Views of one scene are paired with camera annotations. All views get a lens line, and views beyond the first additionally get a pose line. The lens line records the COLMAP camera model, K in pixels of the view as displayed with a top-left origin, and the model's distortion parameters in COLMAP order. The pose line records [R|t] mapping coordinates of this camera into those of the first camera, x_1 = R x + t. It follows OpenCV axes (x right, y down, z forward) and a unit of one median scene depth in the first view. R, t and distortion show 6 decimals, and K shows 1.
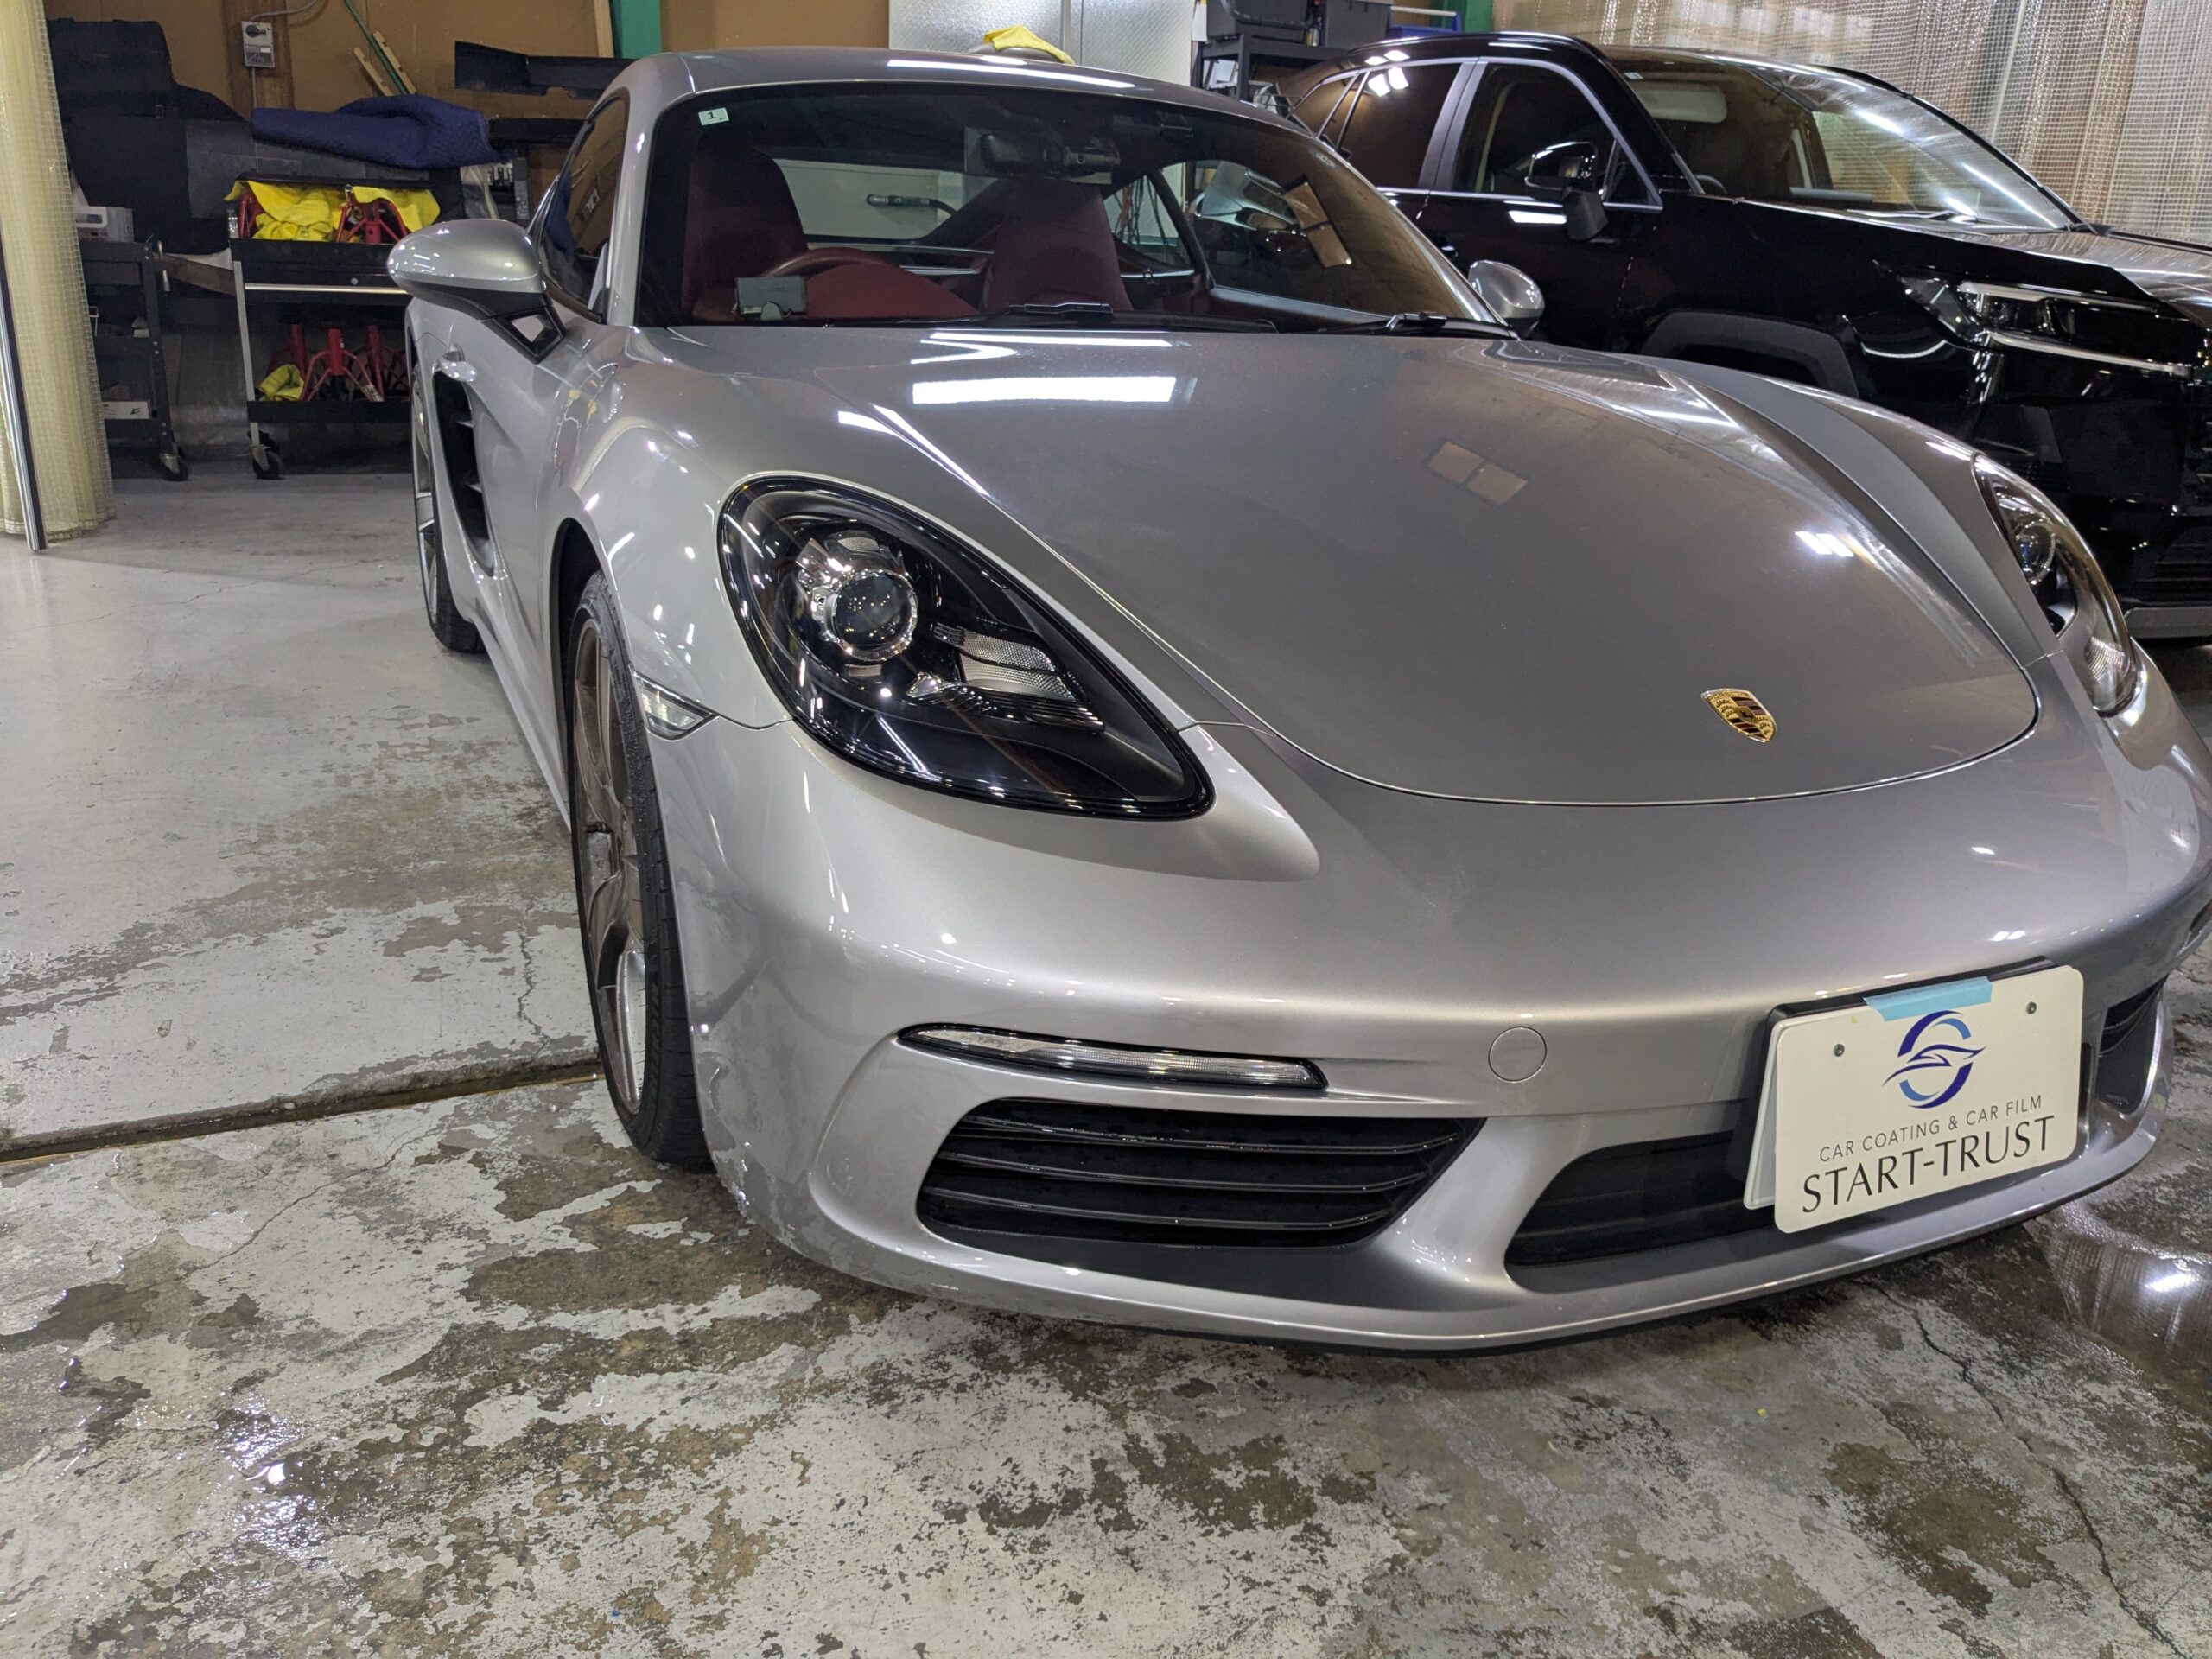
lens RADIAL K [[1730.0, 0, 1144.1], [0, 1730.0, 830.3], [0, 0, 1]] dist [0.030204, -0.052851]
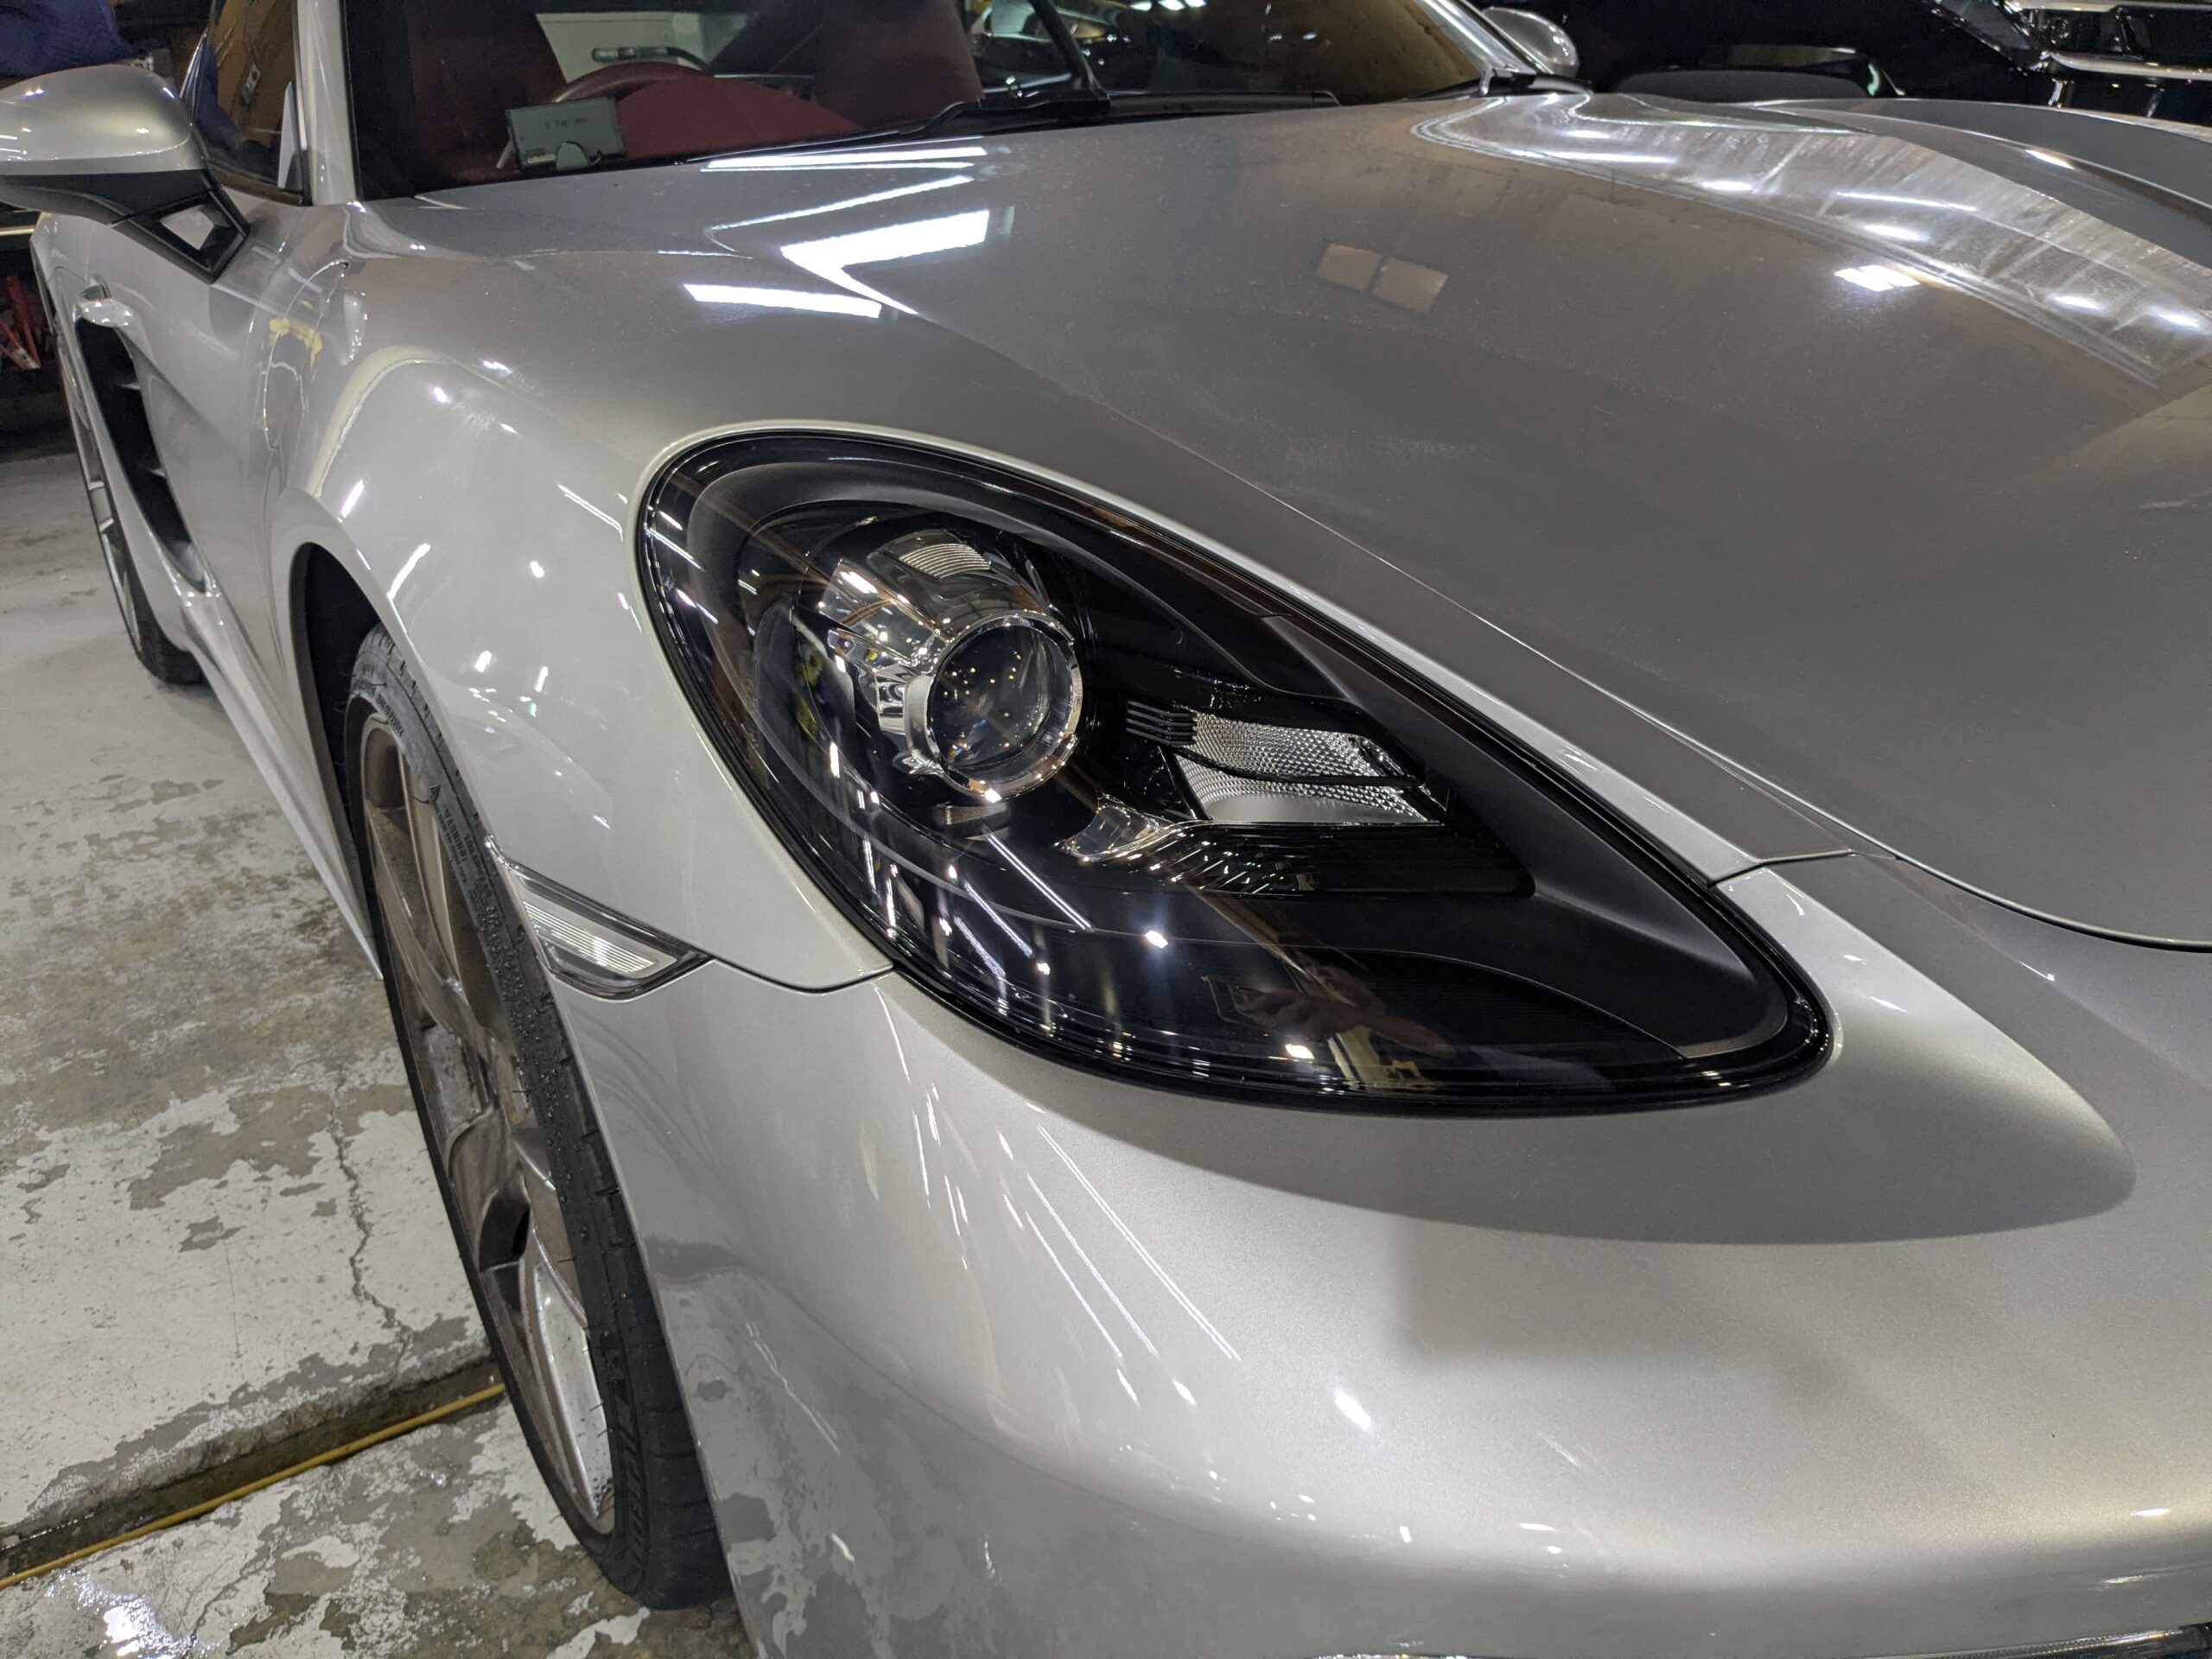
lens RADIAL K [[1761.1, 0, 1105.8], [0, 1761.1, 869.2], [0, 0, 1]] dist [0.067804, -0.106628]
pose [[0.987916, -0.135925, 0.074474, -0.122486], [0.128967, 0.987428, 0.091400, -0.086397], [-0.085961, -0.080691, 0.993025, 0.362568]]
